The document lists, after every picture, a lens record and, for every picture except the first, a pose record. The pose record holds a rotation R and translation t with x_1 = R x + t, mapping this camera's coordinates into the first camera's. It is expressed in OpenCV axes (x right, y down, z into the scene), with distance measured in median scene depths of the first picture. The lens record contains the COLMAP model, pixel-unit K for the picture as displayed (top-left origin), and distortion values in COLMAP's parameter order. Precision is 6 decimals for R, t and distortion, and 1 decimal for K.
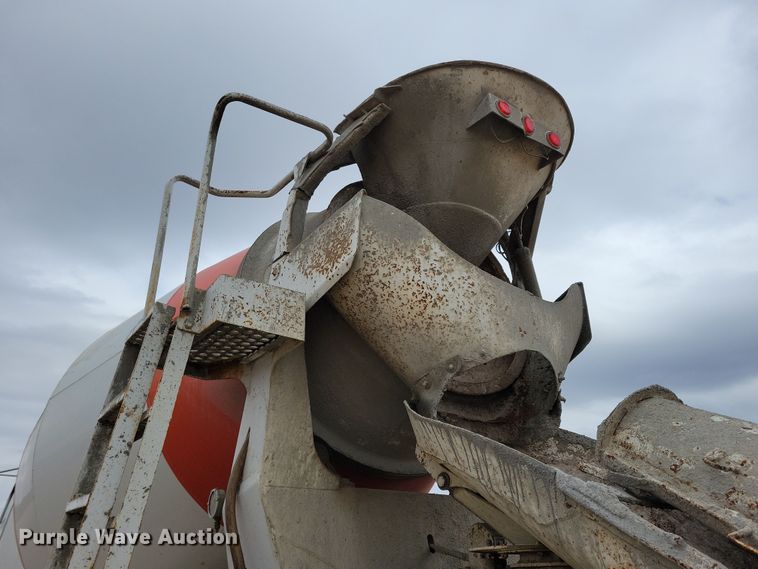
lens RADIAL K [[585.8, 0, 383.2], [0, 585.8, 282.5], [0, 0, 1]] dist [0.031598, 0.000396]
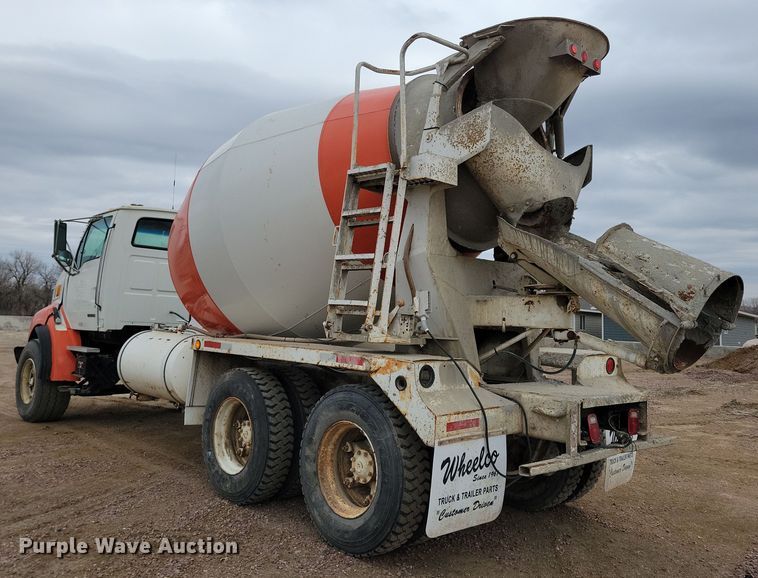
lens RADIAL K [[639.4, 0, 377.6], [0, 639.4, 284.2], [0, 0, 1]] dist [0.017520, 0.009128]
pose [[0.993899, 0.049187, 0.098720, -0.571676], [-0.083290, 0.921462, 0.379435, -0.372741], [-0.072303, -0.385342, 0.919937, -1.039575]]
